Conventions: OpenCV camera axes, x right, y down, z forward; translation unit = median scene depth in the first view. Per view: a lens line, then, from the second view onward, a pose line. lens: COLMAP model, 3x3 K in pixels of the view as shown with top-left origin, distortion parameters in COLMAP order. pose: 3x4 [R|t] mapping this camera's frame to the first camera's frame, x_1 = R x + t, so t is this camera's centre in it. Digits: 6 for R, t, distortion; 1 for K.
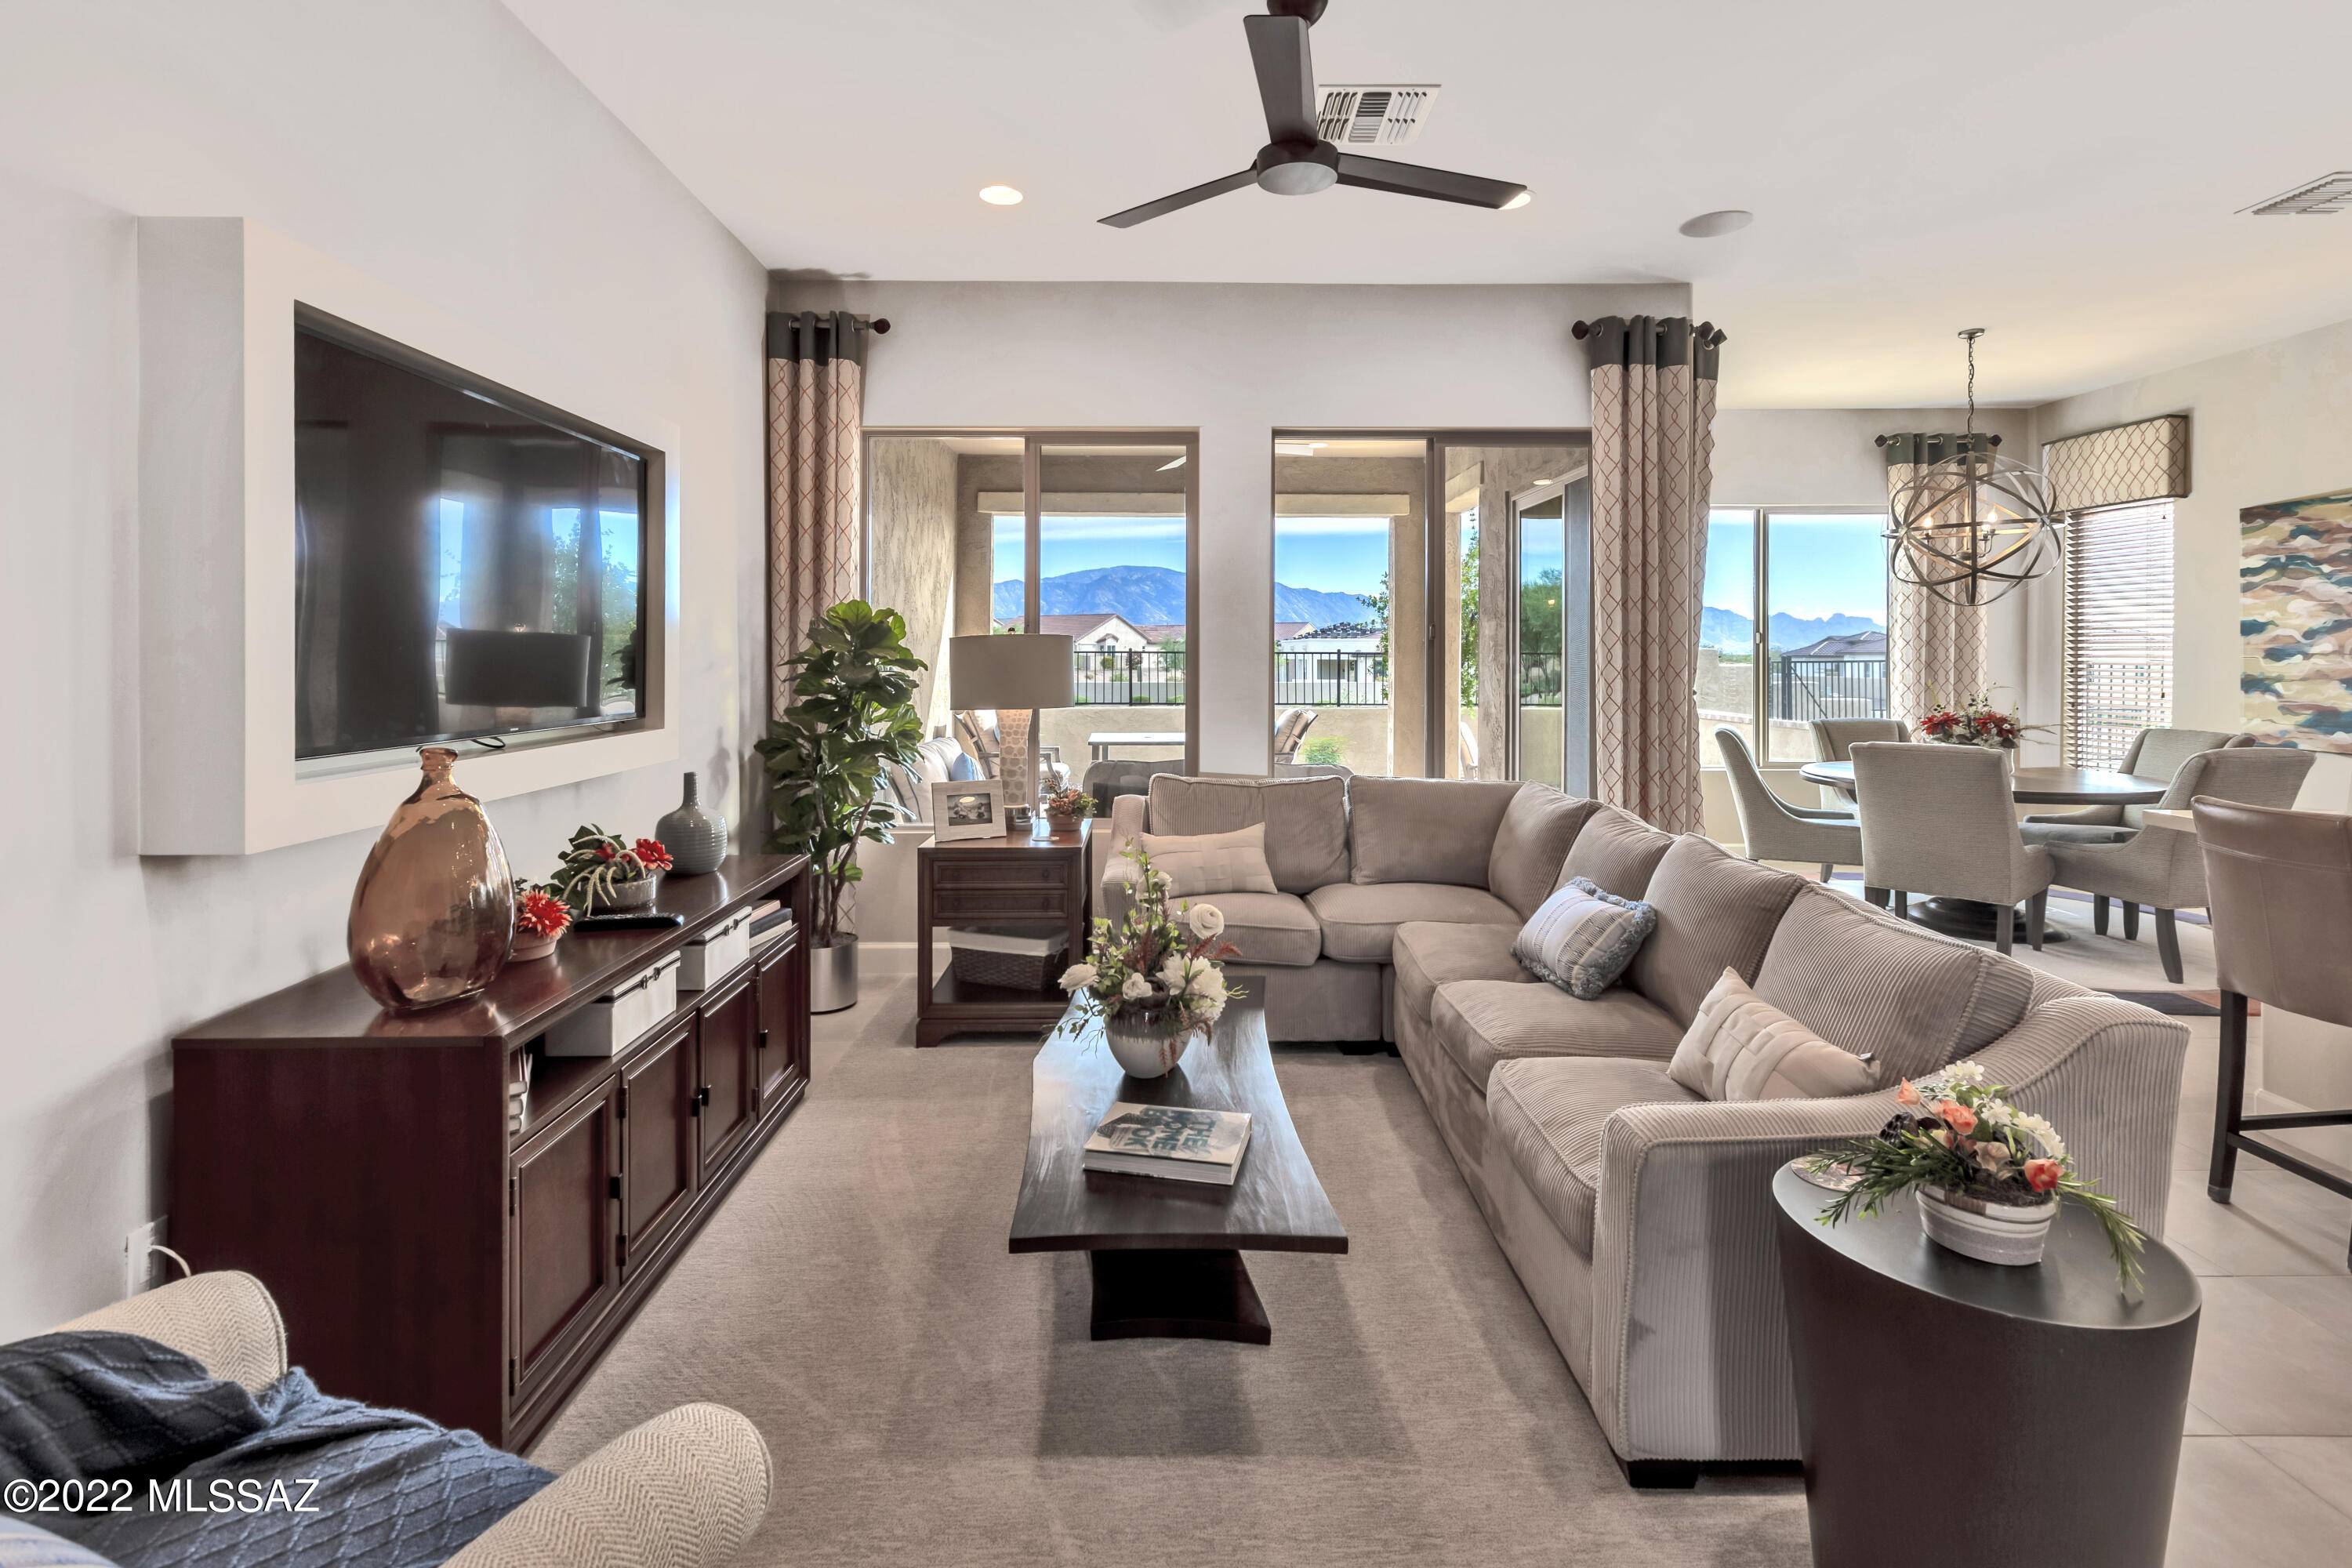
lens RADIAL K [[1085.8, 0, 1176.6], [0, 1085.8, 786.2], [0, 0, 1]] dist [-0.000459, 0.001488]
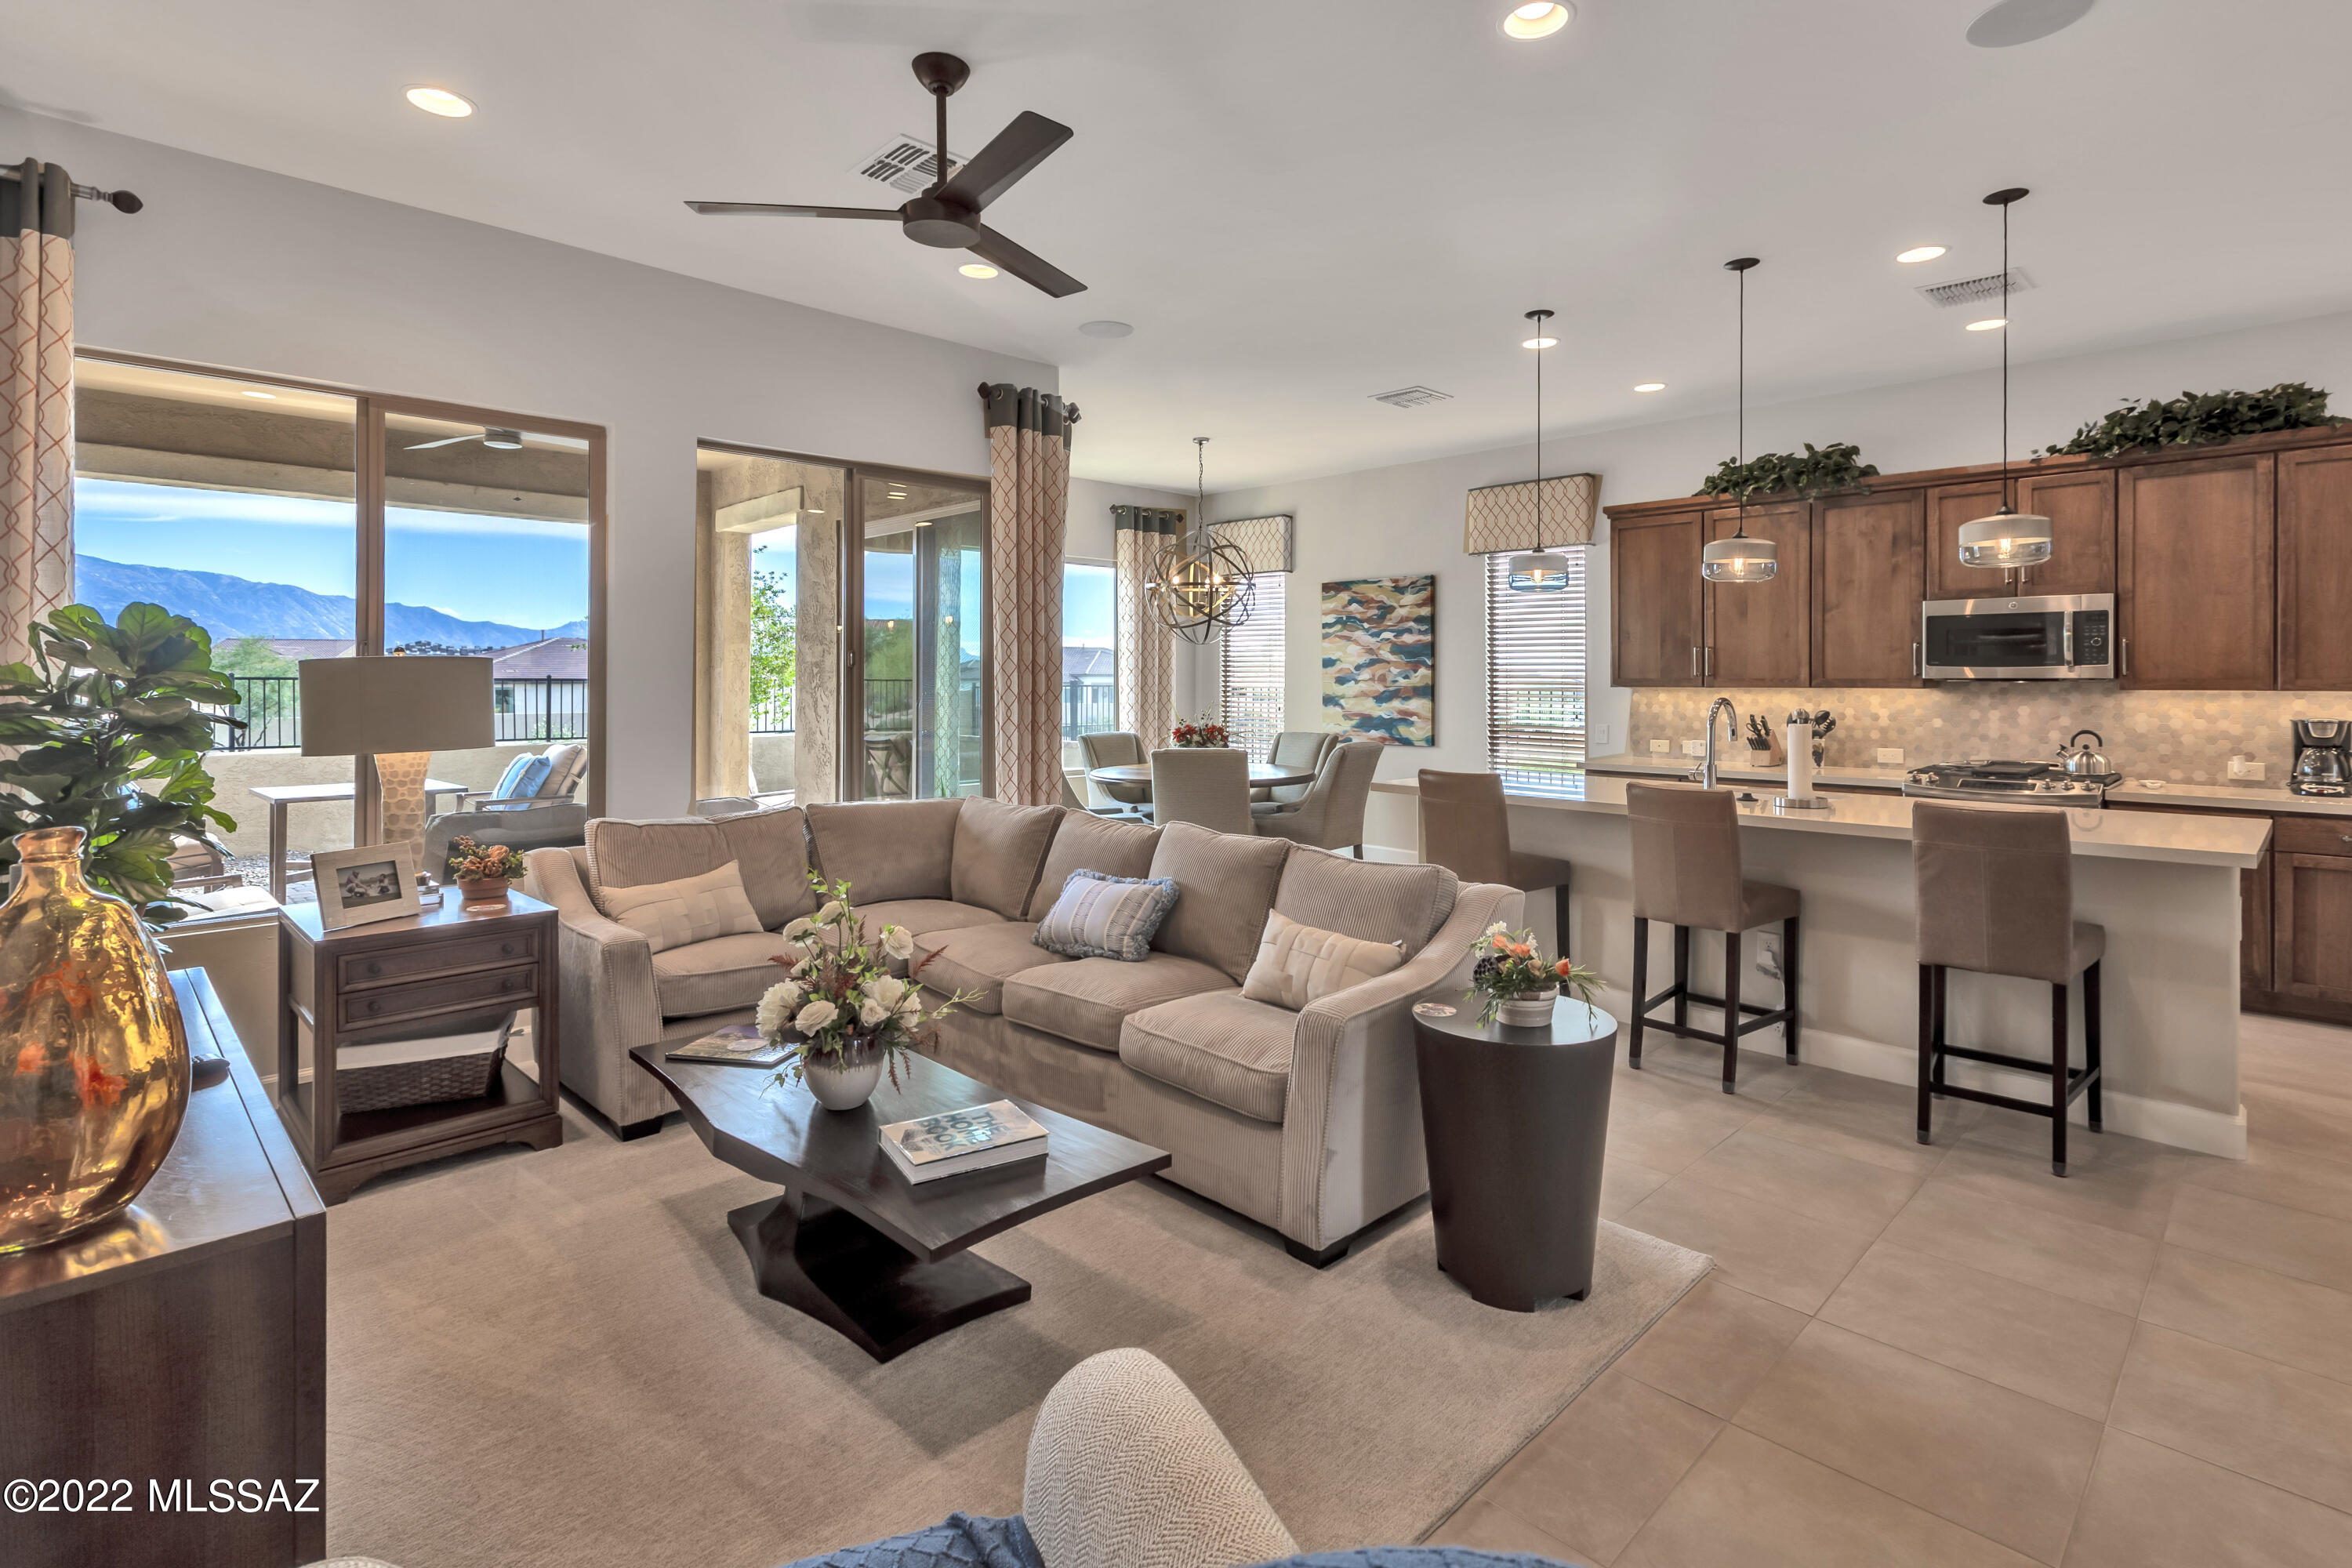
lens RADIAL K [[1085.8, 0, 1221.2], [0, 1085.8, 846.9], [0, 0, 1]] dist [-0.000459, 0.001488]
pose [[0.718056, -0.105929, 0.687877, -0.265260], [0.084238, 0.994311, 0.065185, -0.003880], [-0.690869, 0.011139, 0.722895, 0.024868]]
